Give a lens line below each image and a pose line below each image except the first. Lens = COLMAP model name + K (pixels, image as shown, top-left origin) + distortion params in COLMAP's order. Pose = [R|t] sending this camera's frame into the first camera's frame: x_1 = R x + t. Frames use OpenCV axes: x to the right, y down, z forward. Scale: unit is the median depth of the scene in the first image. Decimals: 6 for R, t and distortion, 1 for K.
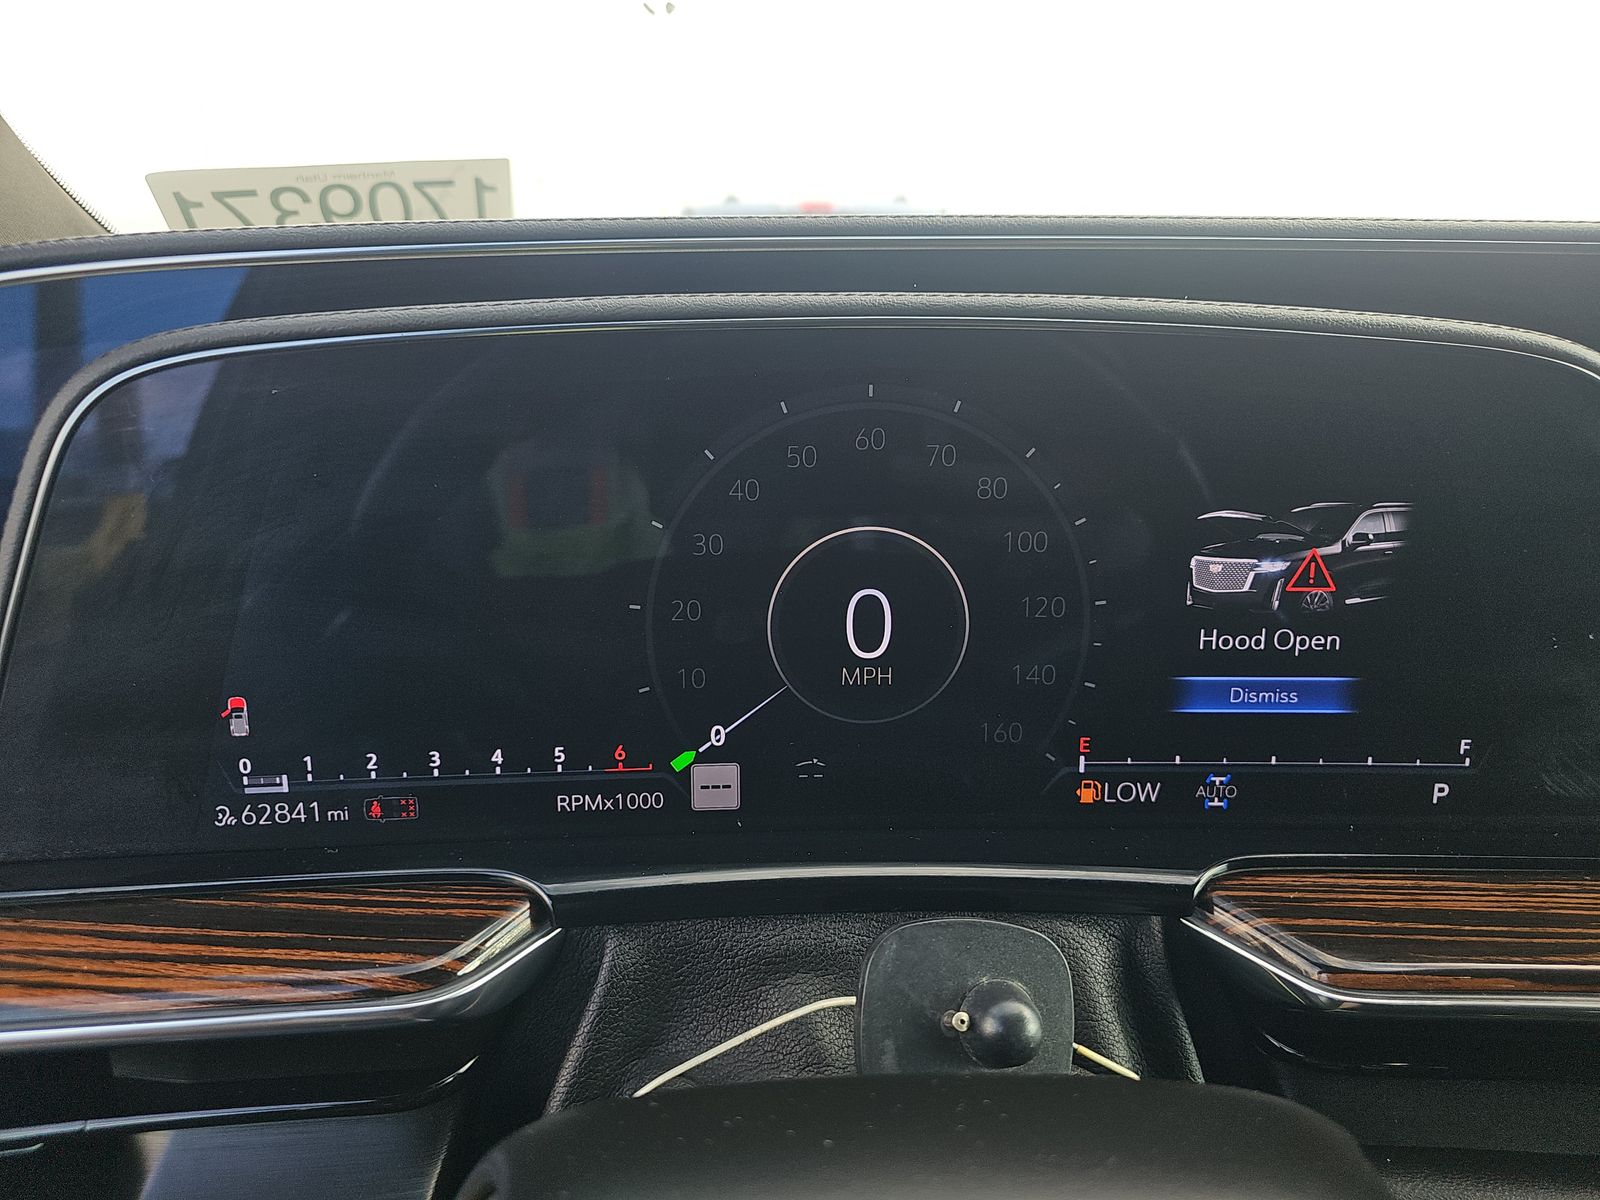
lens RADIAL K [[1073.9, 0, 796.3], [0, 1073.9, 602.4], [0, 0, 1]] dist [0.002253, -0.002417]
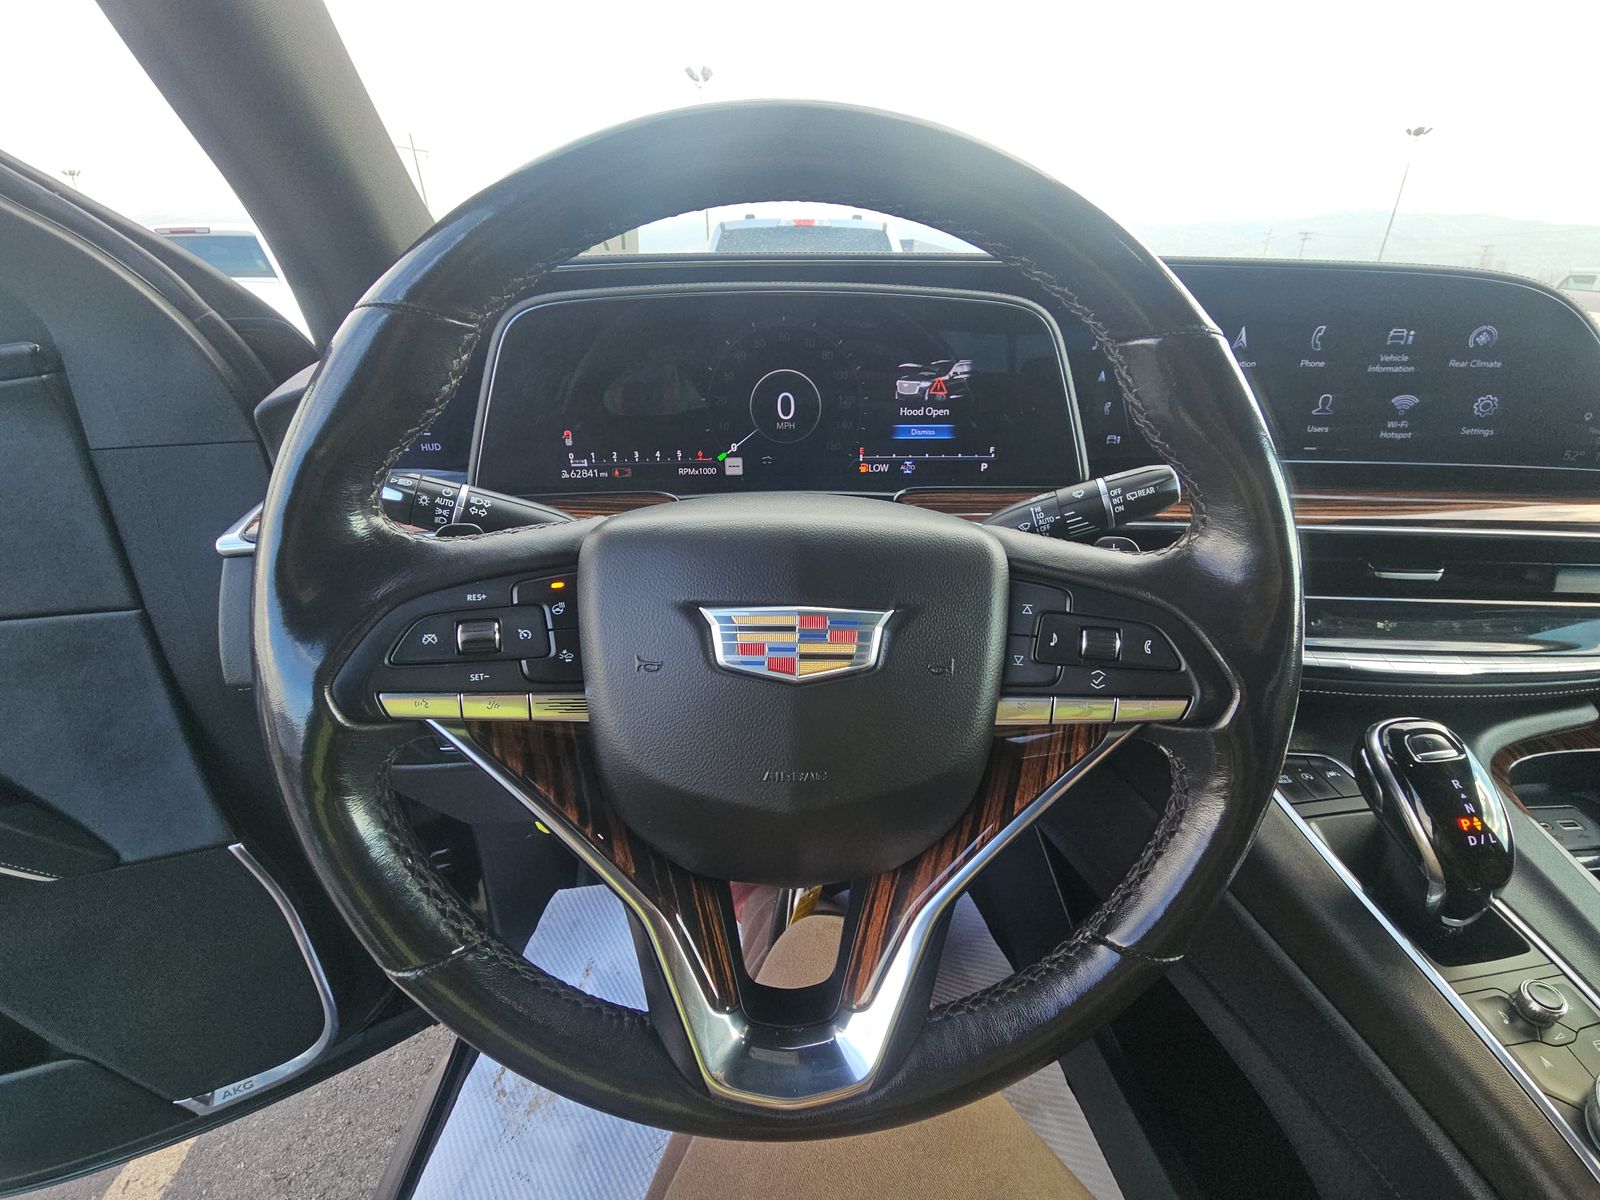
lens RADIAL K [[636.5, 0, 810.4], [0, 636.5, 596.2], [0, 0, 1]] dist [0.006501, -0.004340]
pose [[0.999492, -0.013066, 0.029066, 0.077586], [0.007826, 0.984789, 0.173578, 0.226108], [-0.030892, -0.173262, 0.984391, -0.767216]]
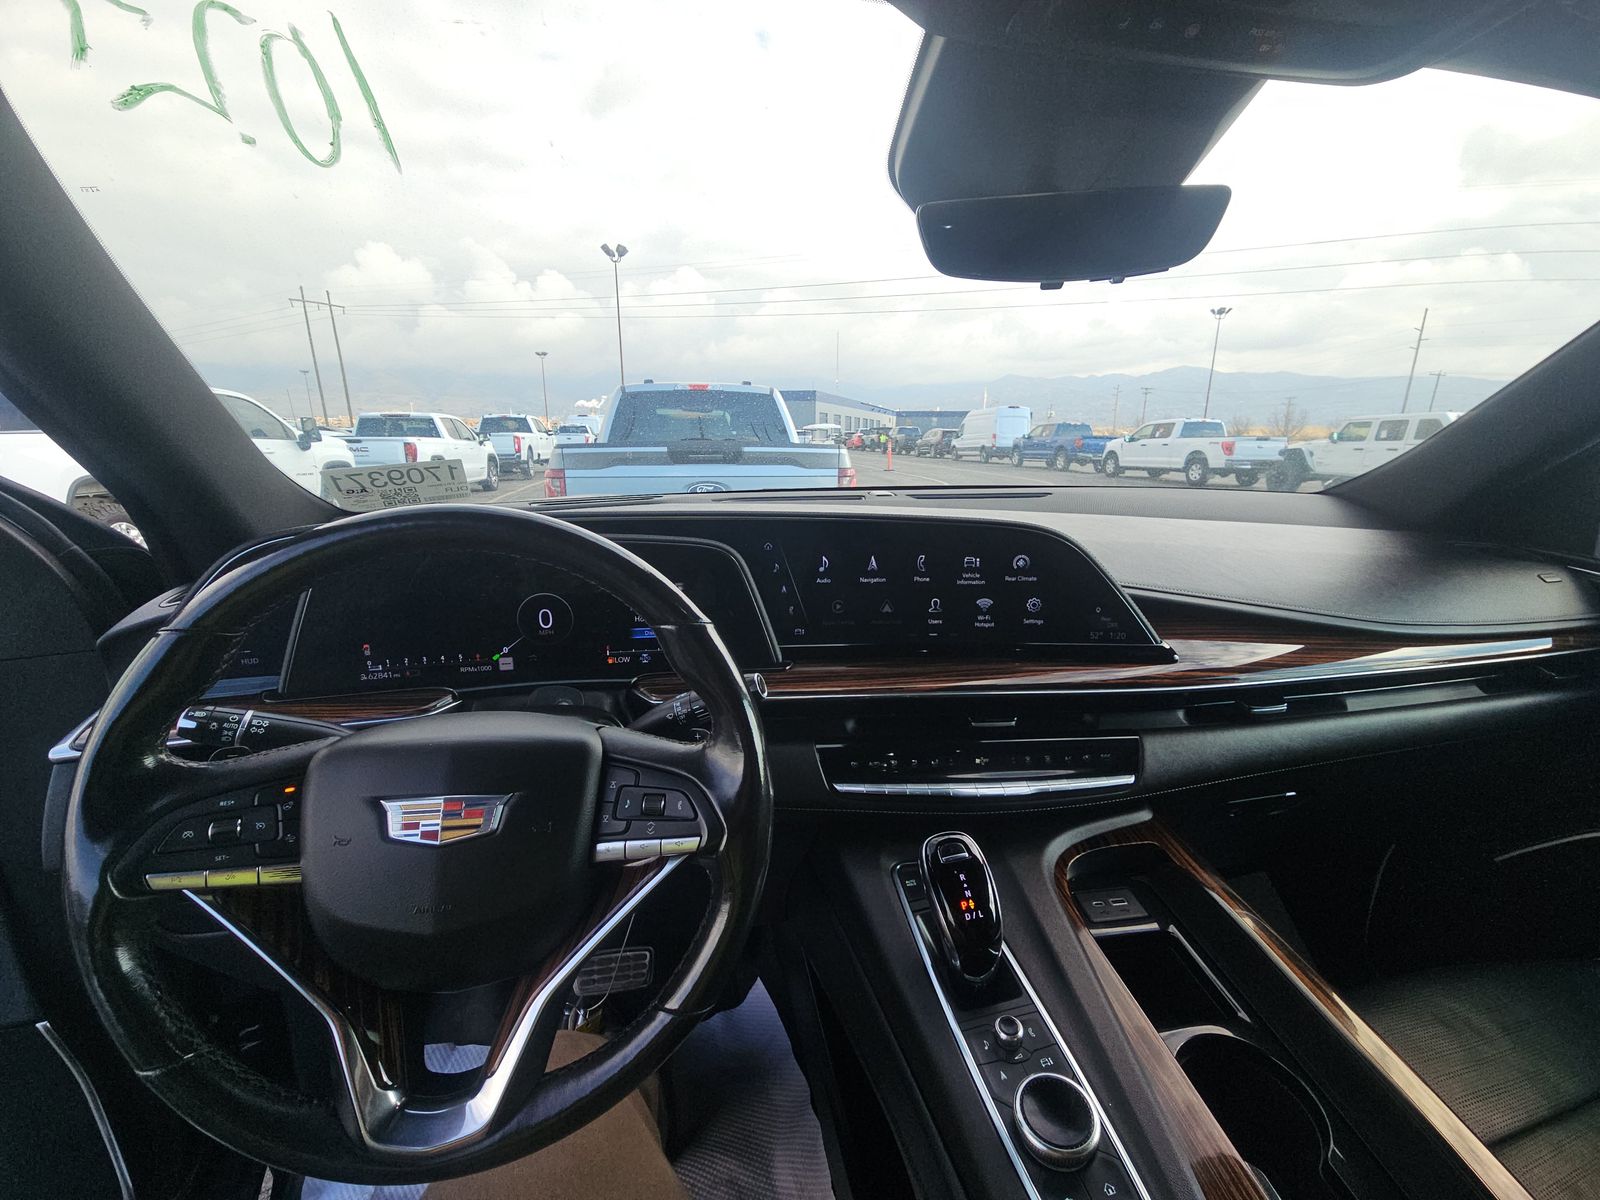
lens RADIAL K [[636.5, 0, 811.1], [0, 636.5, 603.8], [0, 0, 1]] dist [0.006501, -0.004340]
pose [[0.987687, -0.037051, 0.151994, 0.665243], [0.037855, 0.999280, -0.002399, 0.008190], [-0.151795, 0.008123, 0.988379, -1.406424]]
